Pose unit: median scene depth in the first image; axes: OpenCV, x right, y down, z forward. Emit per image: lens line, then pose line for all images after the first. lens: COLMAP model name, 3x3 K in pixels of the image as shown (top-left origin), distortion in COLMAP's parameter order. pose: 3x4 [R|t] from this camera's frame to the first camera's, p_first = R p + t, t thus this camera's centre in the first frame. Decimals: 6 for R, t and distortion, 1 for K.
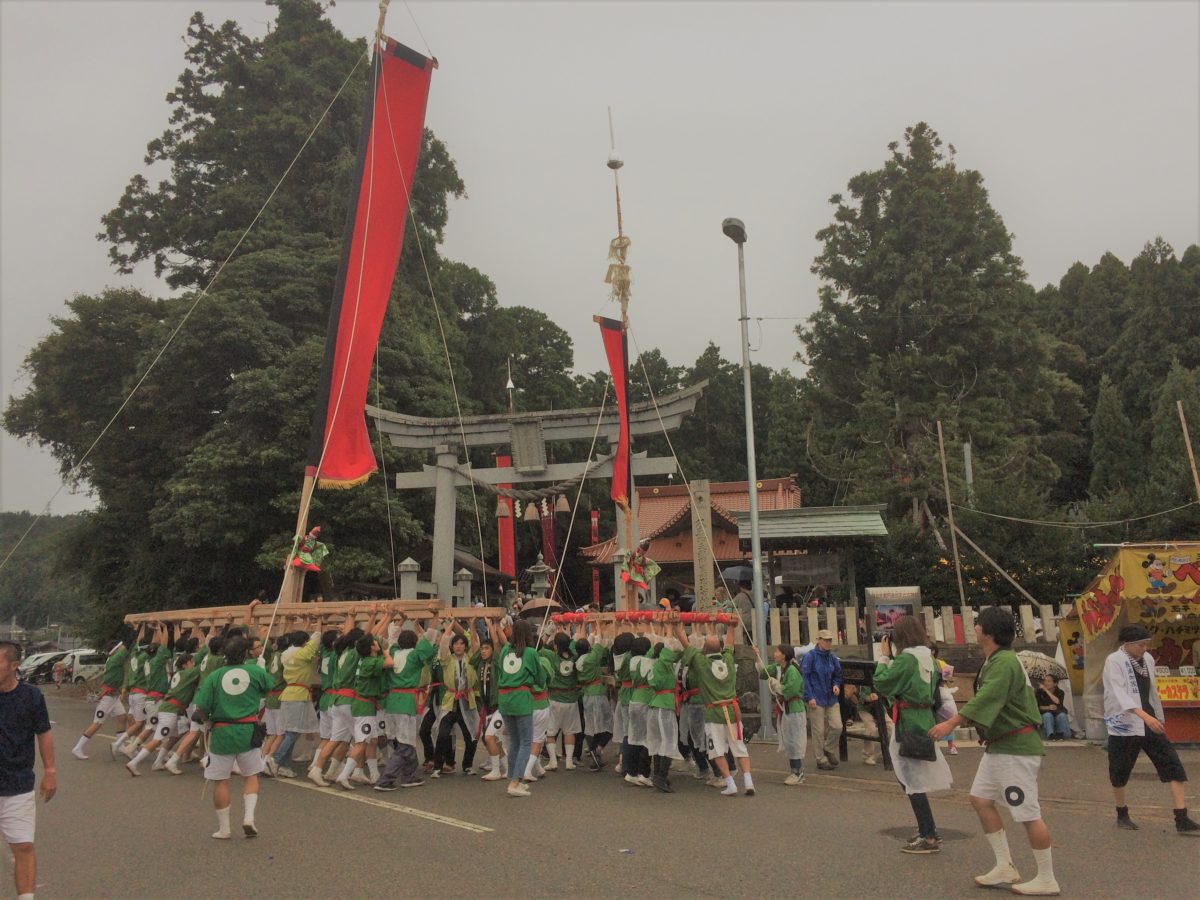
lens RADIAL K [[956.4, 0, 599.9], [0, 956.4, 454.4], [0, 0, 1]] dist [0.000454, -0.030422]
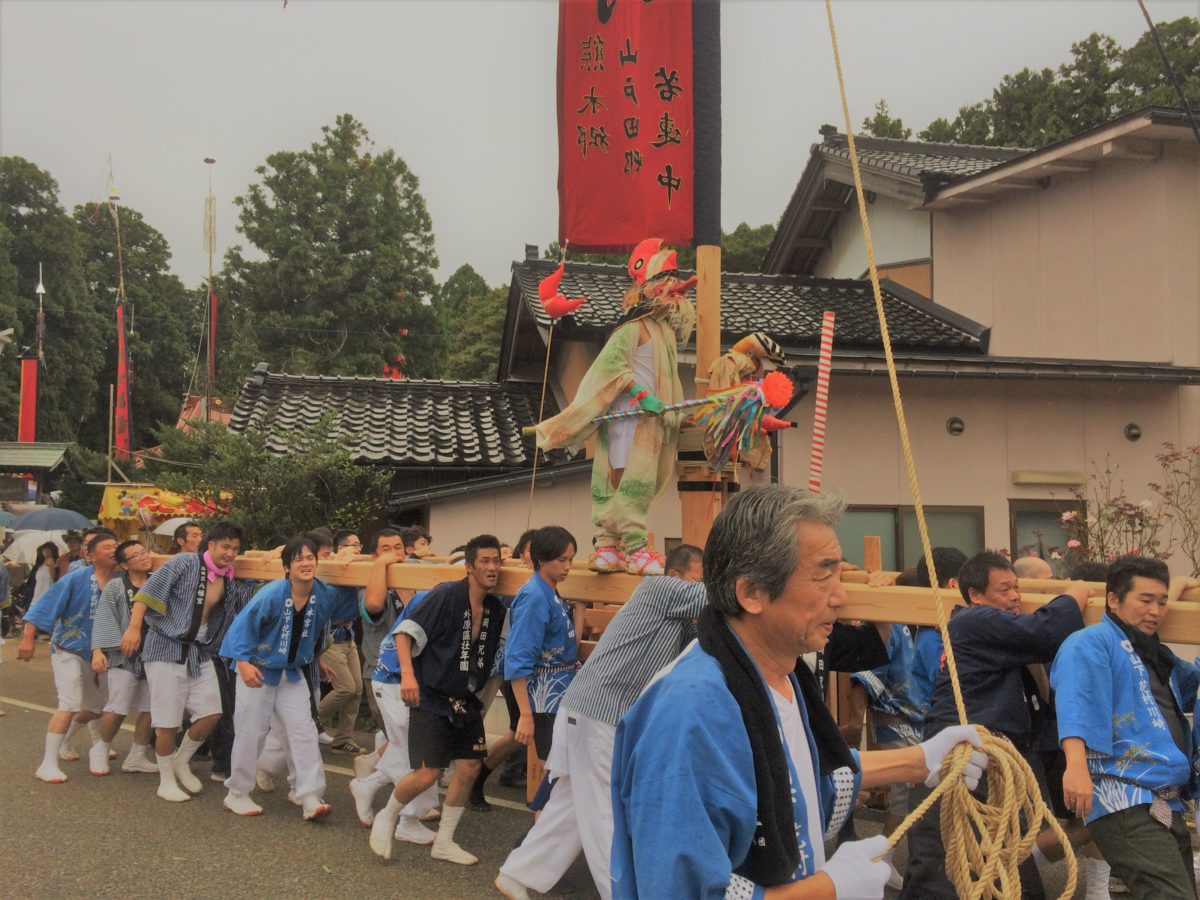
lens RADIAL K [[956.4, 0, 604.7], [0, 956.4, 452.1], [0, 0, 1]] dist [0.000454, -0.030422]
pose [[0.954867, 0.057303, 0.291453, 0.319224], [-0.084135, 0.993208, 0.080368, -0.054266], [-0.284868, -0.101263, 0.953203, -0.254544]]
